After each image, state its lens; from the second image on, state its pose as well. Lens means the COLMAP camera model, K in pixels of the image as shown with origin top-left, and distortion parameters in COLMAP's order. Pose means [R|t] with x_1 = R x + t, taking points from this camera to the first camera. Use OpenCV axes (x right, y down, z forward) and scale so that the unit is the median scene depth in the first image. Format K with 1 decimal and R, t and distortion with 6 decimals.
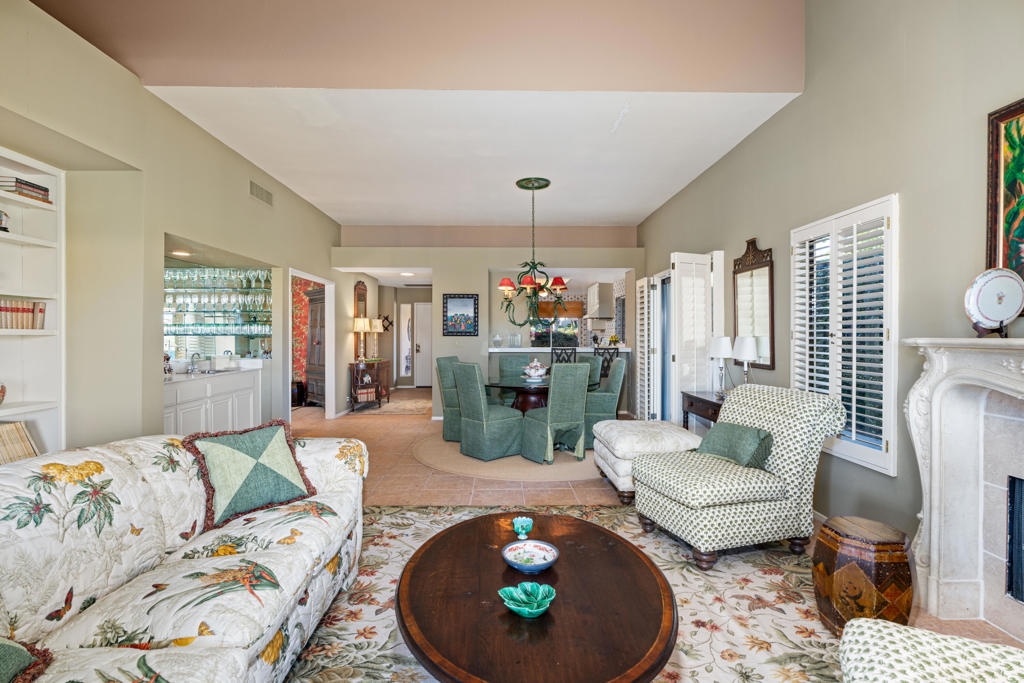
lens RADIAL K [[491.9, 0, 519.7], [0, 491.9, 338.6], [0, 0, 1]] dist [-0.002168, -0.000008]
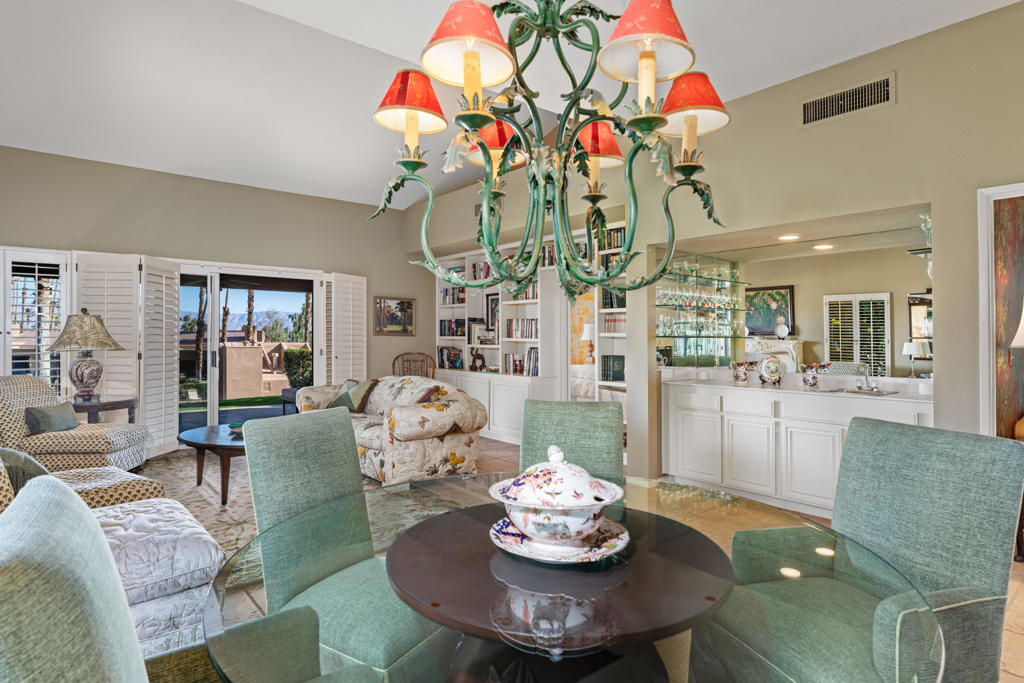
lens RADIAL K [[569.0, 0, 518.7], [0, 569.0, 343.3], [0, 0, 1]] dist [-0.000313, -0.000019]
pose [[-0.786702, 0.001659, -0.617331, 0.517482], [-0.007271, 0.999902, 0.011952, -0.007387], [0.617290, 0.013891, -0.786613, 3.090462]]
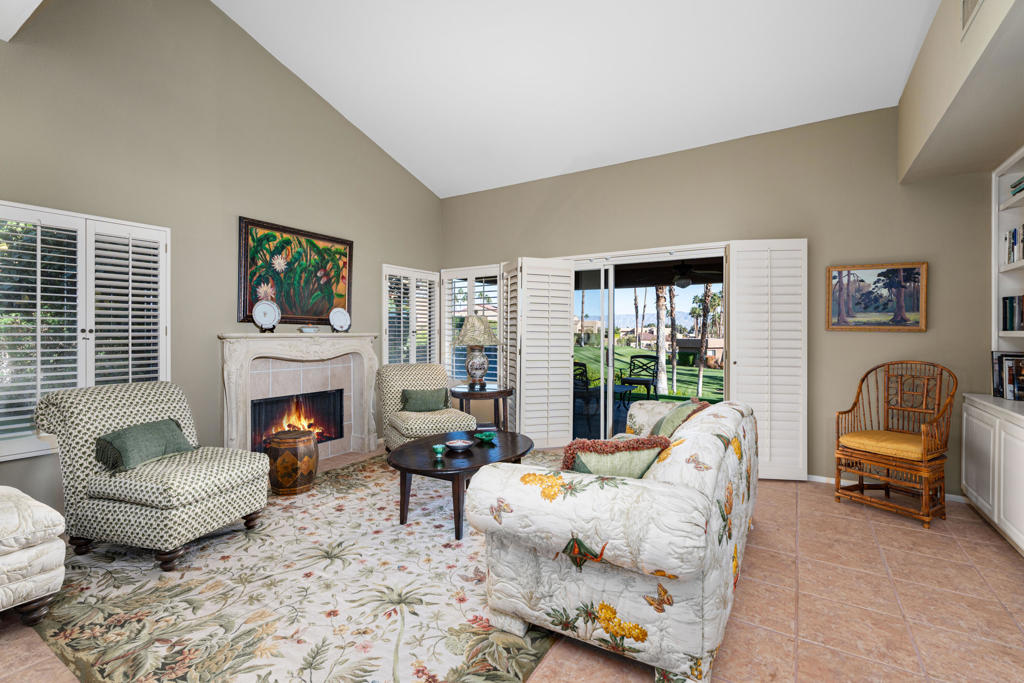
lens RADIAL K [[464.7, 0, 507.8], [0, 464.7, 337.1], [0, 0, 1]] dist [0.006817, -0.000718]
pose [[-0.830255, -0.005154, 0.557361, -0.929115], [0.001260, 0.999937, 0.011123, -0.003918], [-0.557383, 0.009937, -0.830196, 1.929655]]
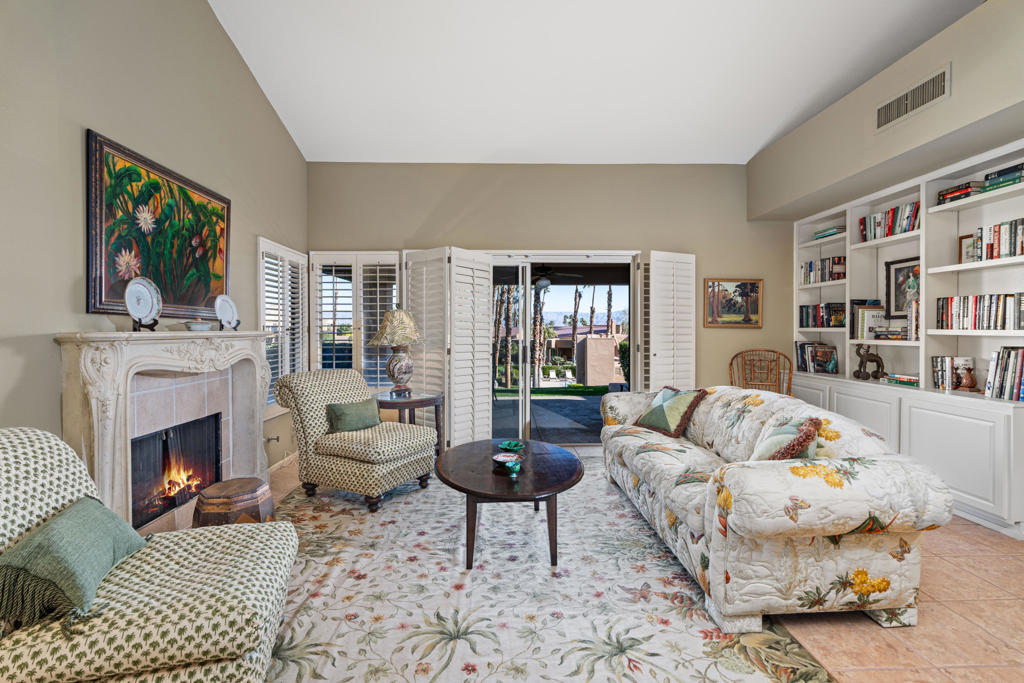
lens RADIAL K [[464.7, 0, 512.3], [0, 464.7, 338.9], [0, 0, 1]] dist [0.006817, -0.000718]
pose [[-0.999982, 0.003222, -0.005142, 0.011154], [0.003107, 0.999747, 0.022261, -0.005982], [0.005213, 0.022245, -0.999739, 2.062241]]
